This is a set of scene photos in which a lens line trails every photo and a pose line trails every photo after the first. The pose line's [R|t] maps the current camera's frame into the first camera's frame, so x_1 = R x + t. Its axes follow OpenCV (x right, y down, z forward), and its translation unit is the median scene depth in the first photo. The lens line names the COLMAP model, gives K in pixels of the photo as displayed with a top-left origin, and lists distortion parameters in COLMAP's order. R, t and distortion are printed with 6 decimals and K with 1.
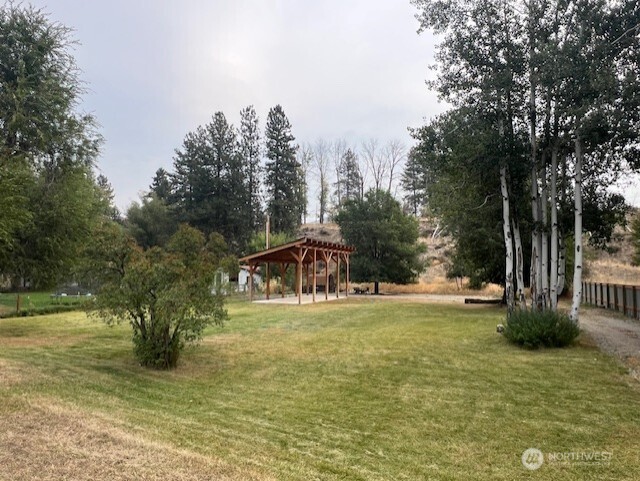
lens RADIAL K [[418.8, 0, 322.0], [0, 418.8, 242.8], [0, 0, 1]] dist [-0.010675, 0.004308]
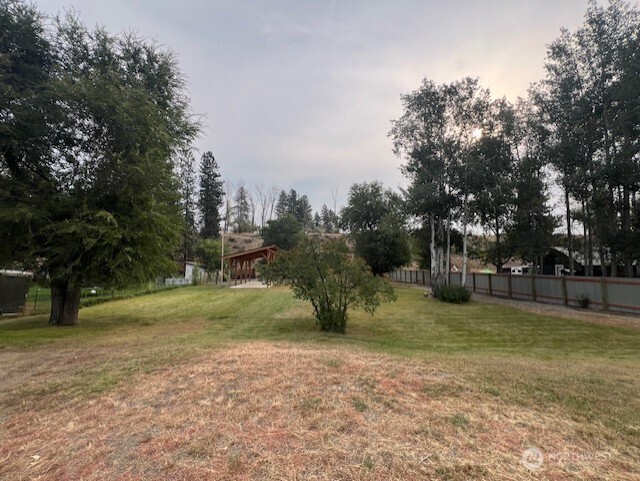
lens RADIAL K [[256.7, 0, 326.8], [0, 256.7, 238.1], [0, 0, 1]] dist [0.001599, 0.000020]
pose [[0.908399, 0.046810, 0.415477, -0.188918], [-0.030651, 0.998495, -0.045479, 0.003575], [-0.416980, 0.028578, 0.908466, 0.042645]]
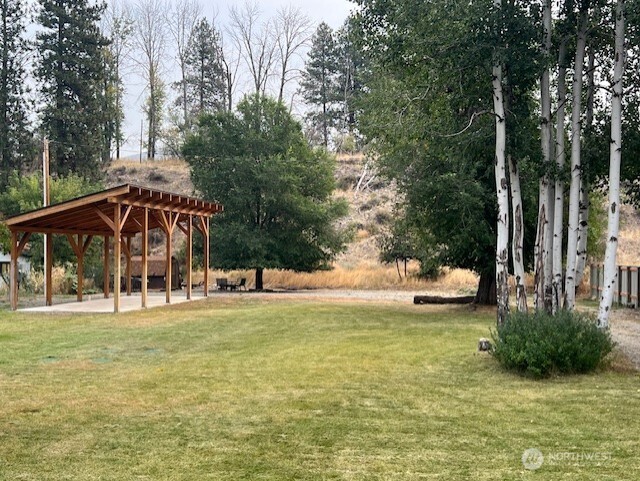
lens RADIAL K [[766.1, 0, 341.1], [0, 766.1, 246.5], [0, 0, 1]] dist [0.047629, 0.000000]
pose [[0.970646, -0.002506, 0.240498, -0.009360], [-0.012665, 0.998026, 0.061513, 0.001883], [-0.240178, -0.062753, 0.968698, 0.006988]]
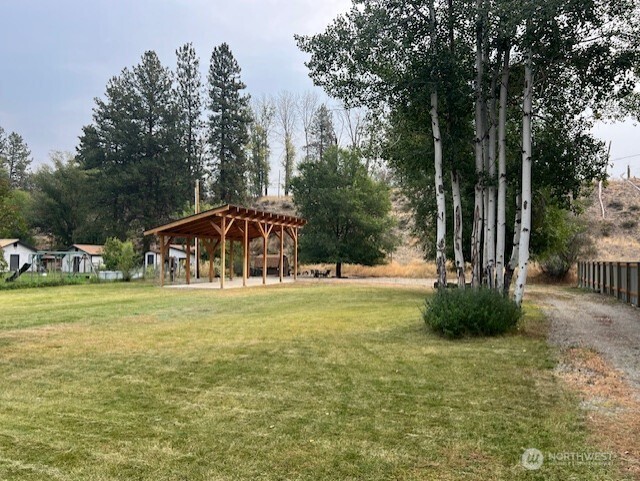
lens RADIAL K [[501.1, 0, 318.9], [0, 501.1, 244.6], [0, 0, 1]] dist [0.047734, -0.042327]
pose [[0.998984, 0.000399, 0.045055, 0.065391], [-0.002555, 0.998853, 0.047816, 0.013468], [-0.044984, -0.047882, 0.997840, 0.035915]]
